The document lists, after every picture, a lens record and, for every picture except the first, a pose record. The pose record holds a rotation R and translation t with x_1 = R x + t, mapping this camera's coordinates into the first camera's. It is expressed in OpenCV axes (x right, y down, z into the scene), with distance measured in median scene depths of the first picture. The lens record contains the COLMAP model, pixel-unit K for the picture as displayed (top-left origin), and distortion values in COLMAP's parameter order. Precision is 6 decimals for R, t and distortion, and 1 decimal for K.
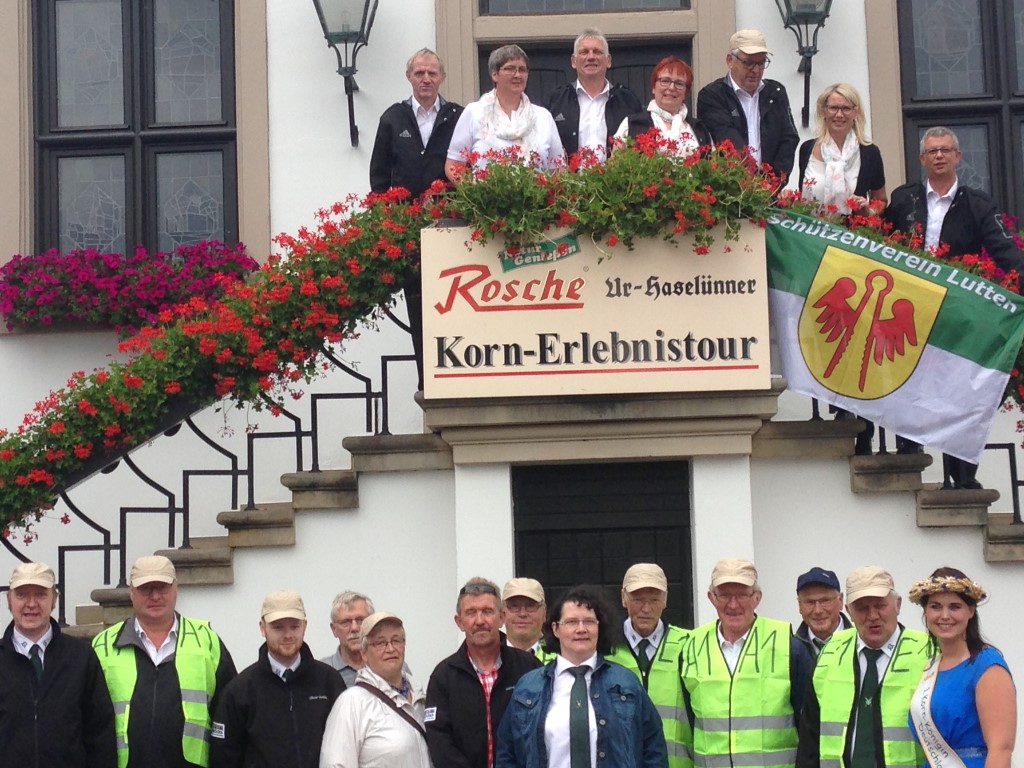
lens RADIAL K [[2056.9, 0, 518.2], [0, 2056.9, 411.0], [0, 0, 1]] dist [0.004509, 0.347989]
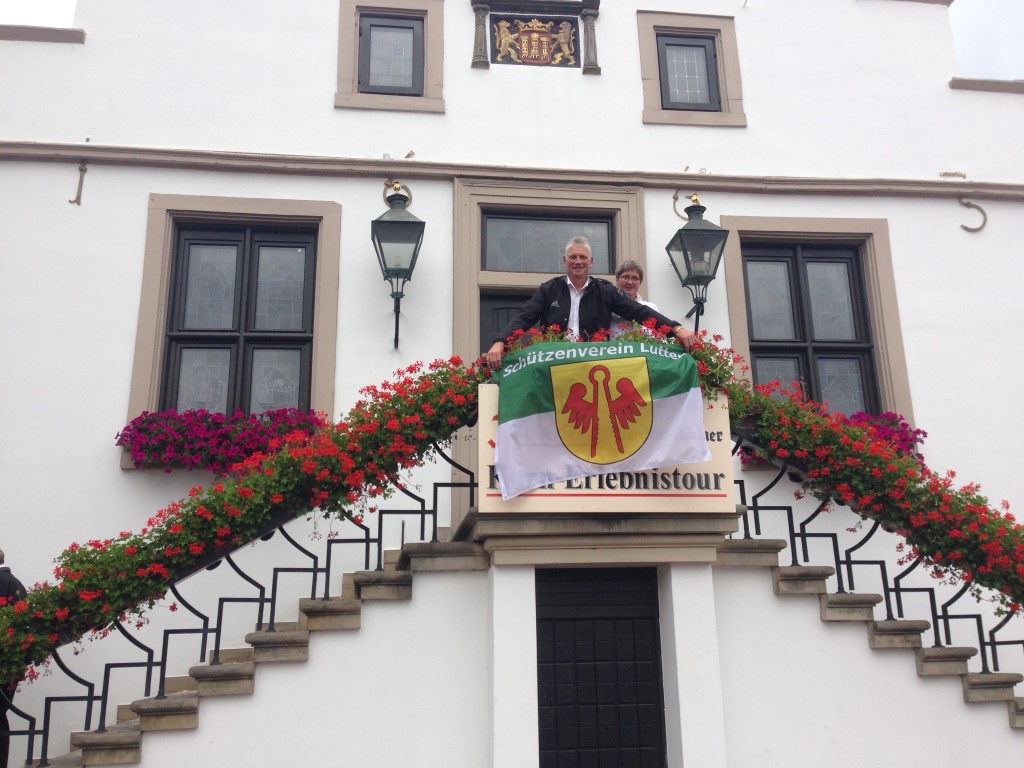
lens RADIAL K [[990.3, 0, 542.2], [0, 990.3, 362.3], [0, 0, 1]] dist [0.104807, -0.154221]
pose [[0.986444, 0.052576, 0.155445, -0.105717], [-0.021415, 0.980429, -0.195706, 0.022396], [-0.162692, 0.189724, 0.968265, 0.361206]]
